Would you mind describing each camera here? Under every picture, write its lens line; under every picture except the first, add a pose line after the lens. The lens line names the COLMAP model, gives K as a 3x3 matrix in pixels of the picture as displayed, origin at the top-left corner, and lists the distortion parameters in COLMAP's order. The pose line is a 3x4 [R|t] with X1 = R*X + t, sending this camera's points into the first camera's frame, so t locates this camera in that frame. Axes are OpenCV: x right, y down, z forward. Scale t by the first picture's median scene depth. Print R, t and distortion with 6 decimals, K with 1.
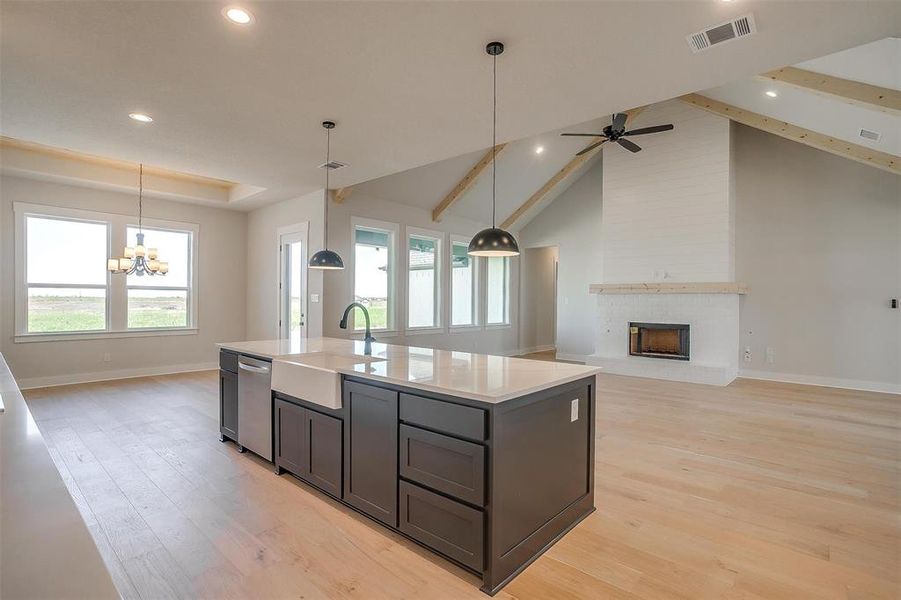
lens RADIAL K [[439.0, 0, 446.0], [0, 439.0, 295.9], [0, 0, 1]] dist [-0.065699, 0.041425]
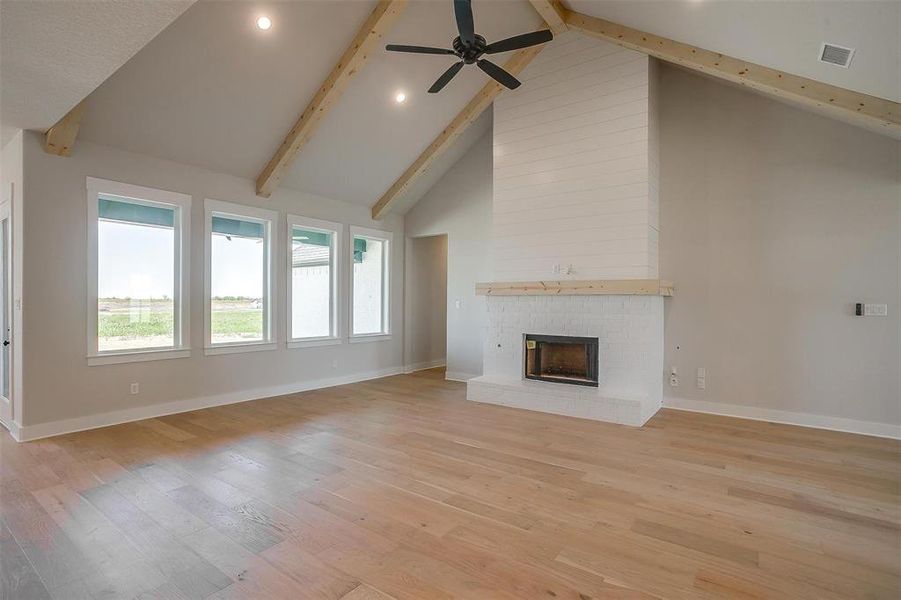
lens RADIAL K [[440.9, 0, 443.6], [0, 440.9, 300.5], [0, 0, 1]] dist [-0.071748, 0.040842]
pose [[0.996362, 0.000199, 0.085216, 0.236380], [-0.000556, 0.999991, 0.004161, 0.000544], [-0.085215, -0.004193, 0.996354, 0.282095]]
